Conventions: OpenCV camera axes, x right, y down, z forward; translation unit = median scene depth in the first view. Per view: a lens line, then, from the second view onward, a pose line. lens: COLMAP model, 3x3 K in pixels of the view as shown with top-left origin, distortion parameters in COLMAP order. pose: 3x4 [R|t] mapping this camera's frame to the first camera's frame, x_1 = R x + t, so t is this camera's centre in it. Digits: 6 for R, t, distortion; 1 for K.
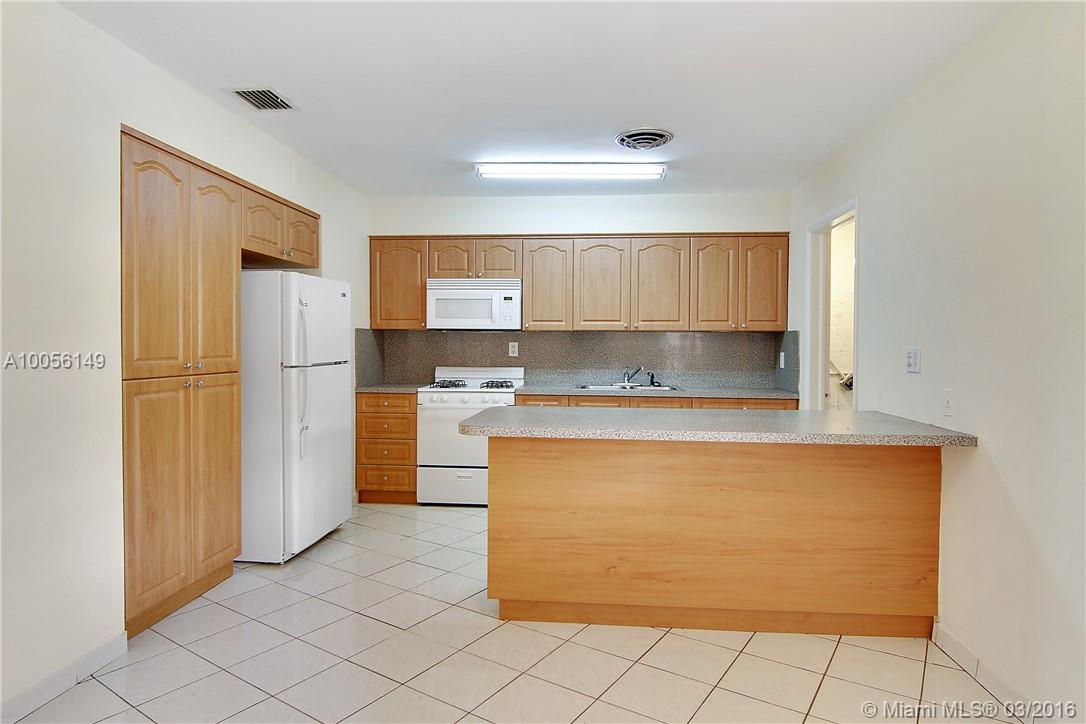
lens RADIAL K [[627.5, 0, 545.2], [0, 627.5, 359.5], [0, 0, 1]] dist [-0.008579, -0.008546]
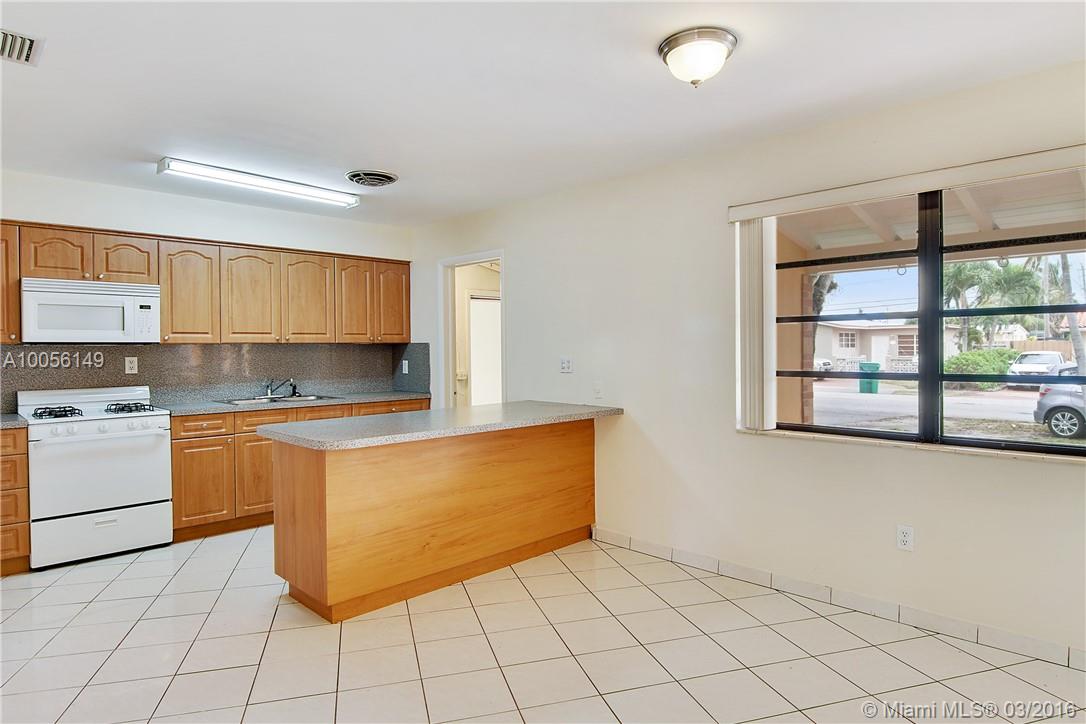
lens RADIAL K [[627.5, 0, 544.7], [0, 627.5, 356.3], [0, 0, 1]] dist [-0.008579, -0.008546]
pose [[0.641706, -0.021910, 0.766638, -0.369887], [0.030415, 0.999533, 0.003107, -0.015219], [-0.766348, 0.021323, 0.642072, 0.024793]]
